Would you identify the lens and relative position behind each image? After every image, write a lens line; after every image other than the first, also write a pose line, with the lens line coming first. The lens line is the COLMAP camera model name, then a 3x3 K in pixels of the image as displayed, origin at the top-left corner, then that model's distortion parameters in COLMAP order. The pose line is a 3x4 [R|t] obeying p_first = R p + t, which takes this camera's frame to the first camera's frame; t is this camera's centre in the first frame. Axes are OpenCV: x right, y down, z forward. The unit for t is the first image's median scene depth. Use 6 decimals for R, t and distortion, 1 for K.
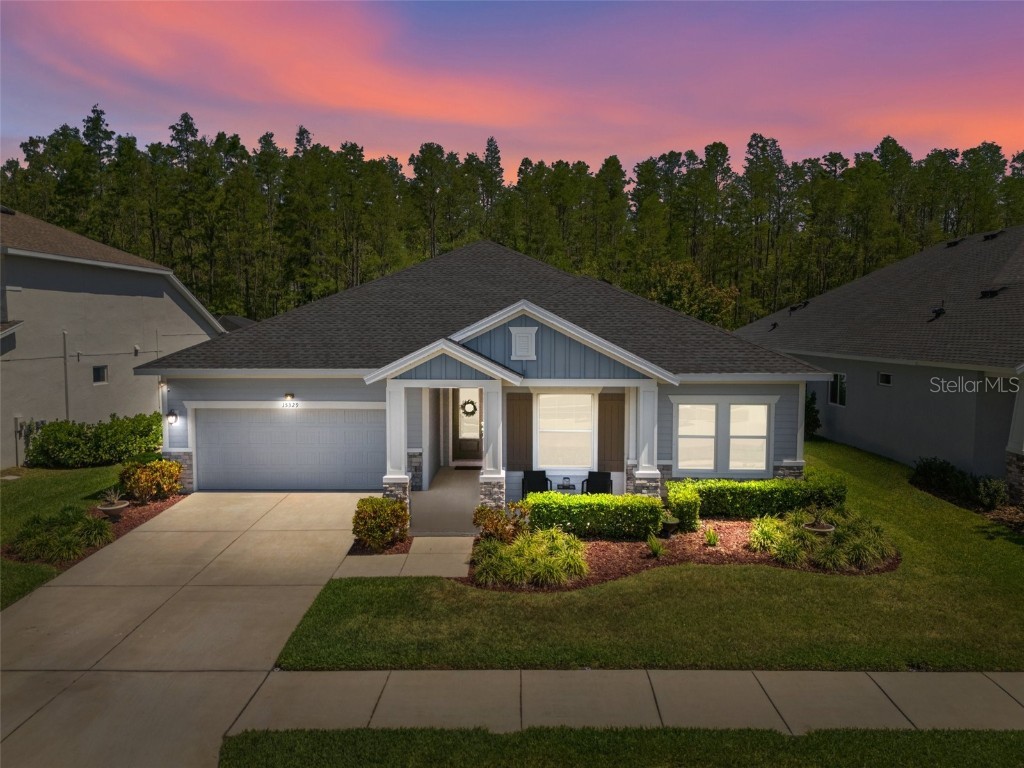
lens RADIAL K [[762.3, 0, 507.4], [0, 762.3, 385.2], [0, 0, 1]] dist [0.043558, -0.024664]
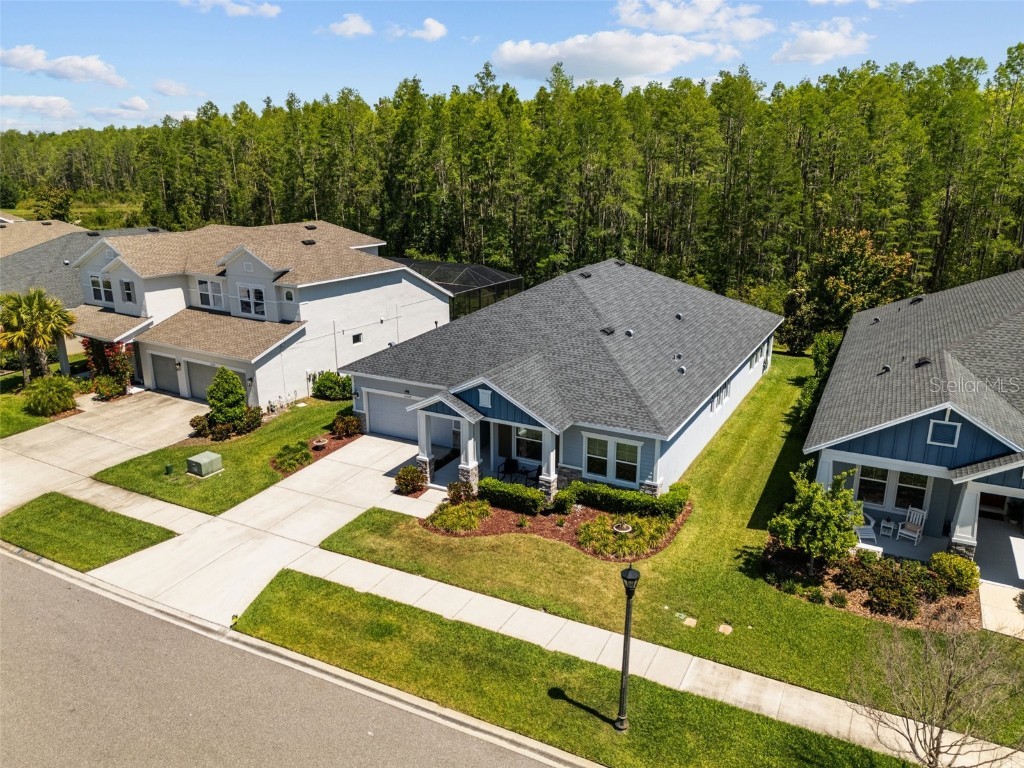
lens RADIAL K [[762.3, 0, 508.4], [0, 762.3, 389.9], [0, 0, 1]] dist [0.043558, -0.024664]
pose [[0.887130, 0.131495, -0.442391, 0.648523], [-0.031111, 0.973410, 0.226947, -0.363944], [0.460471, -0.187568, 0.867632, -0.408297]]
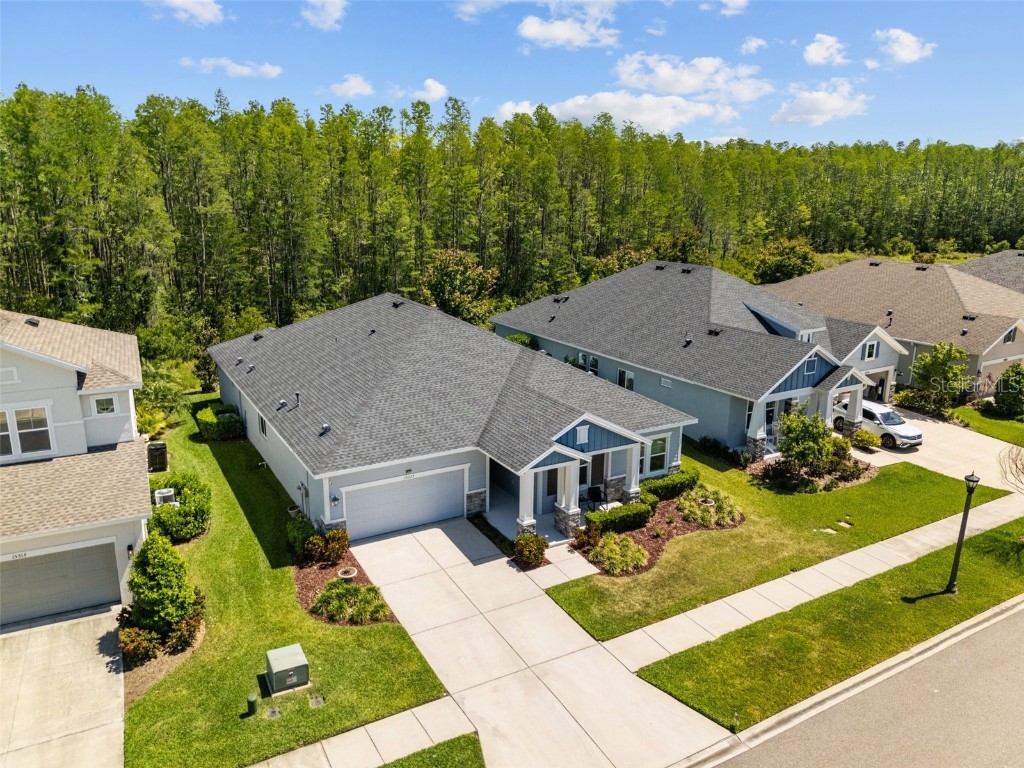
lens RADIAL K [[762.3, 0, 511.8], [0, 762.3, 379.1], [0, 0, 1]] dist [0.043558, -0.024664]
pose [[0.857626, -0.121240, 0.499778, -0.746909], [0.029604, 0.981841, 0.187382, -0.391018], [-0.513421, -0.145908, 0.845642, -0.310076]]
